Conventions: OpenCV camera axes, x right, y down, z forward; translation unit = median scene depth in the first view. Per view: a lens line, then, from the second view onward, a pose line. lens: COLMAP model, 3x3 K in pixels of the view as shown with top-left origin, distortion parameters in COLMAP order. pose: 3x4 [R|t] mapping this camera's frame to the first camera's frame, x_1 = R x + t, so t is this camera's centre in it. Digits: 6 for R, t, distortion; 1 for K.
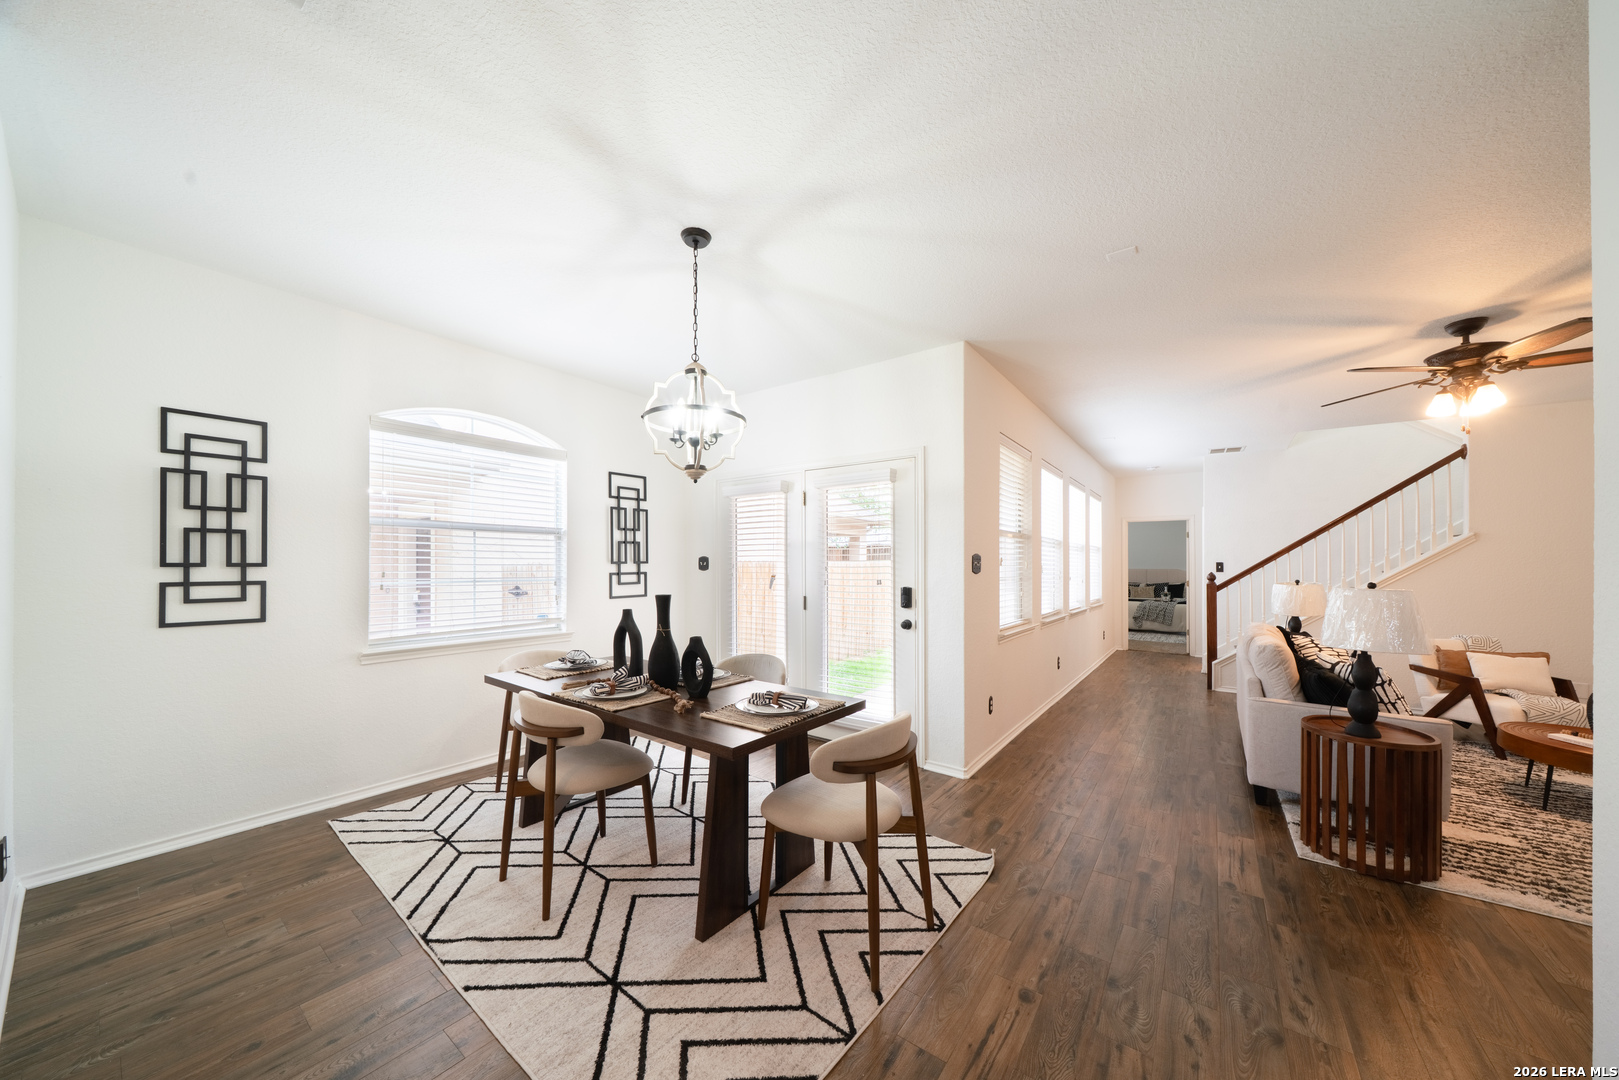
lens RADIAL K [[546.5, 0, 788.5], [0, 546.5, 562.4], [0, 0, 1]] dist [-0.001595, -0.000336]
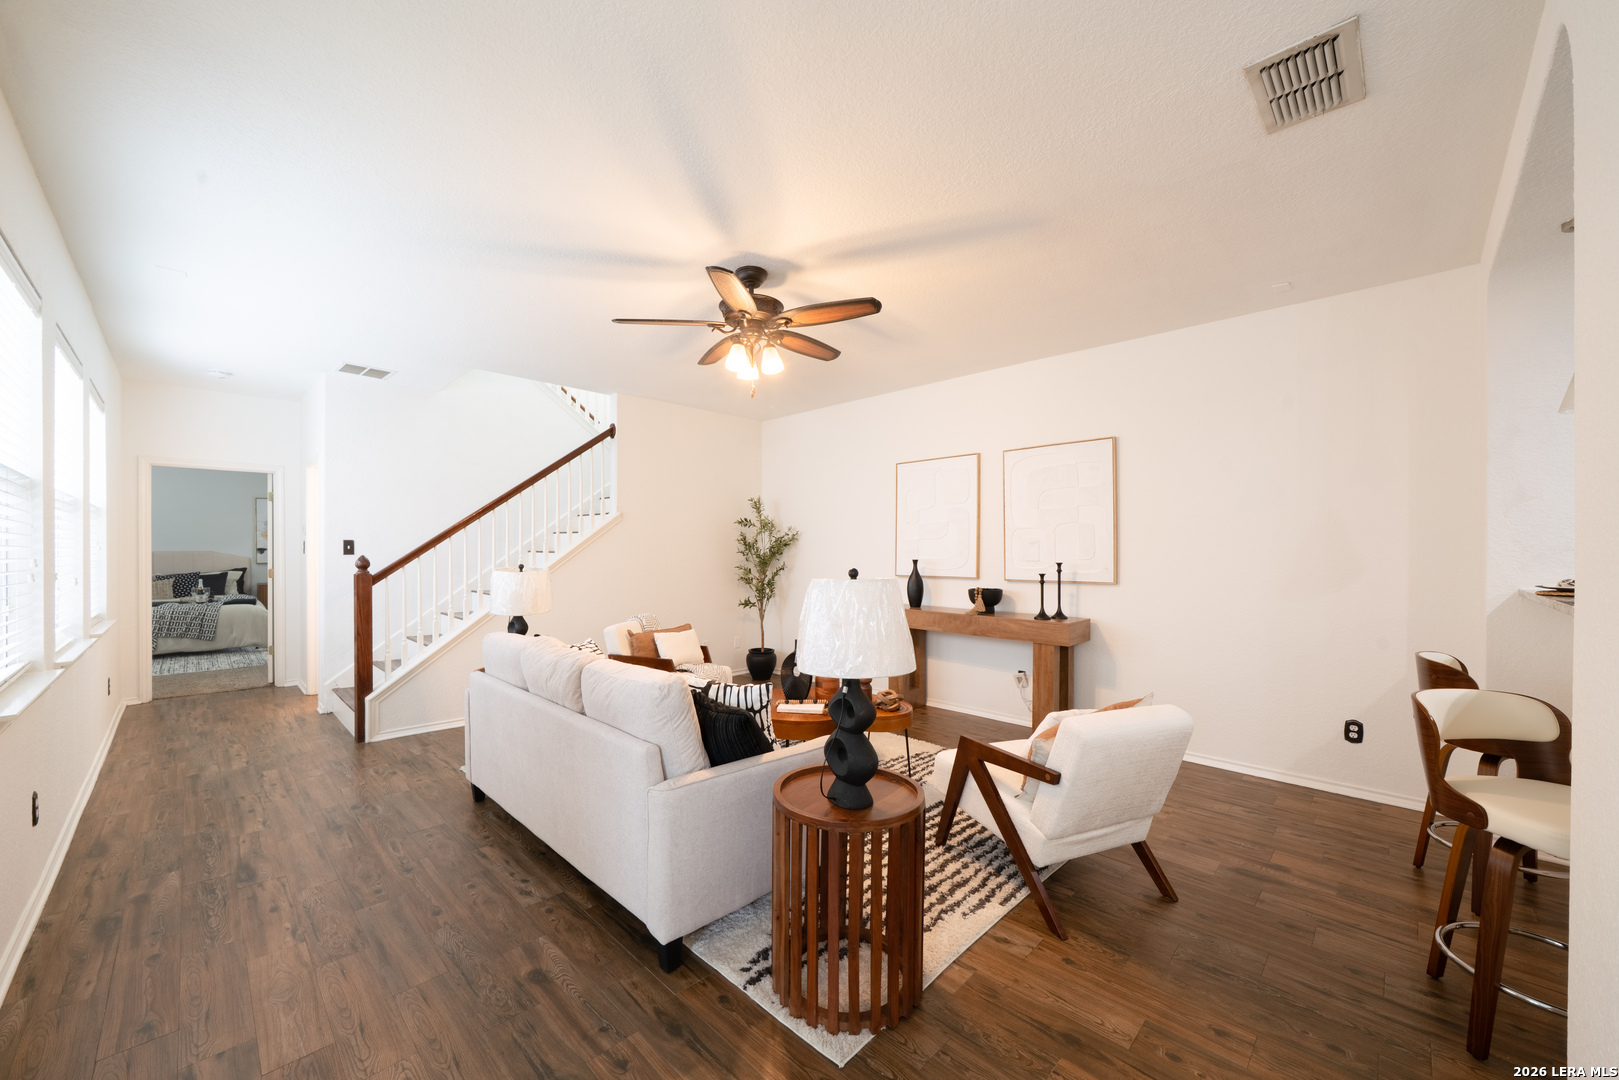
lens RADIAL K [[605.3, 0, 807.1], [0, 605.3, 546.5], [0, 0, 1]] dist [0.002608, 0.000382]
pose [[0.112264, -0.003449, 0.993672, 0.110551], [-0.004111, 0.999984, 0.003935, 0.002276], [-0.993670, -0.004527, 0.112248, 0.332662]]
